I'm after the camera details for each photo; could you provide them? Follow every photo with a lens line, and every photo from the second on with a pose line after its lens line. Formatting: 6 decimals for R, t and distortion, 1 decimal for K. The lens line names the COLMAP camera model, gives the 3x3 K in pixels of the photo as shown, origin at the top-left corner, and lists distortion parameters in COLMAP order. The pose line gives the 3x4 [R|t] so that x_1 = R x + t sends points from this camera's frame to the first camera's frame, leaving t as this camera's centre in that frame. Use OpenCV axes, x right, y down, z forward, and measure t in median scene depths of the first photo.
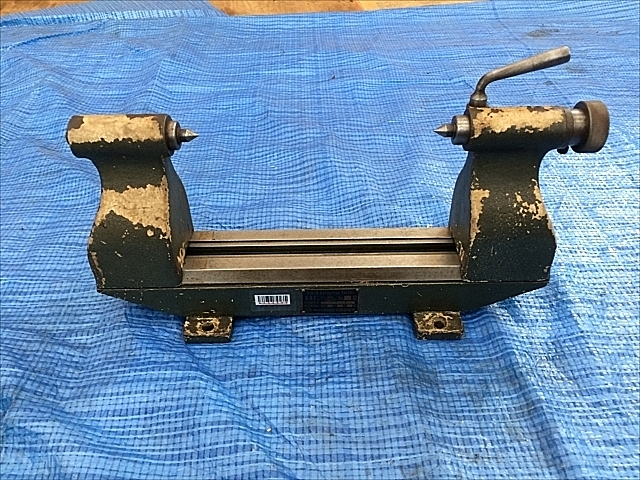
lens RADIAL K [[557.1, 0, 314.5], [0, 557.1, 248.5], [0, 0, 1]] dist [0.057614, -0.088852]
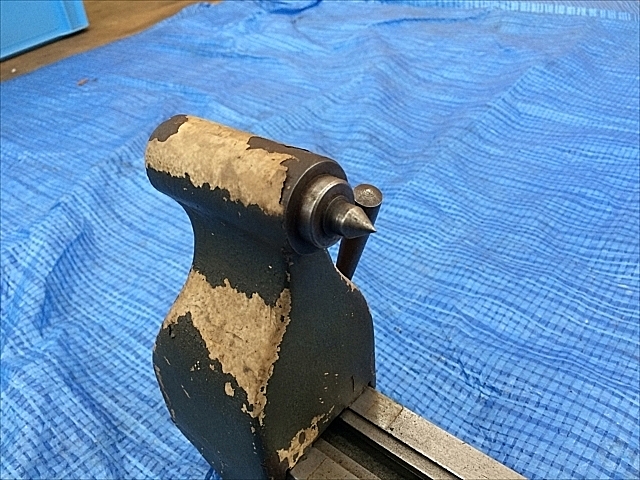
lens RADIAL K [[557.1, 0, 322.5], [0, 557.1, 246.8], [0, 0, 1]] dist [0.057614, -0.088852]
pose [[0.762992, 0.341673, -0.548728, -0.018670], [-0.353064, 0.931357, 0.088997, -0.176597], [0.541469, 0.125832, 0.831250, 0.551932]]
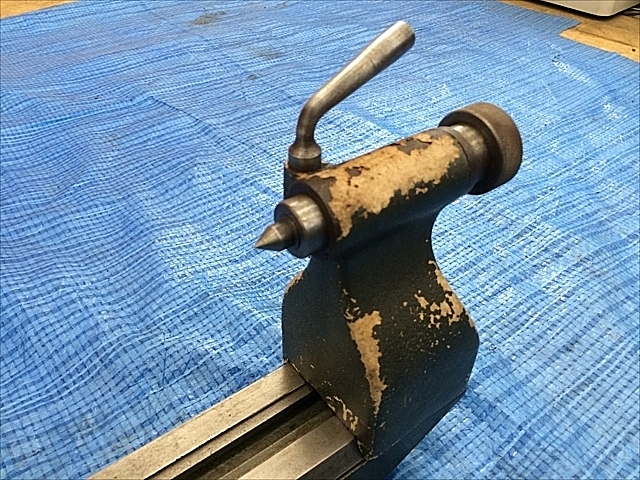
lens RADIAL K [[557.1, 0, 318.3], [0, 557.1, 240.9], [0, 0, 1]] dist [0.057614, -0.088852]
pose [[0.796319, -0.353101, 0.491117, 0.028169], [0.355376, 0.930133, 0.092522, -0.194863], [-0.489474, 0.100854, 0.866166, 0.475290]]
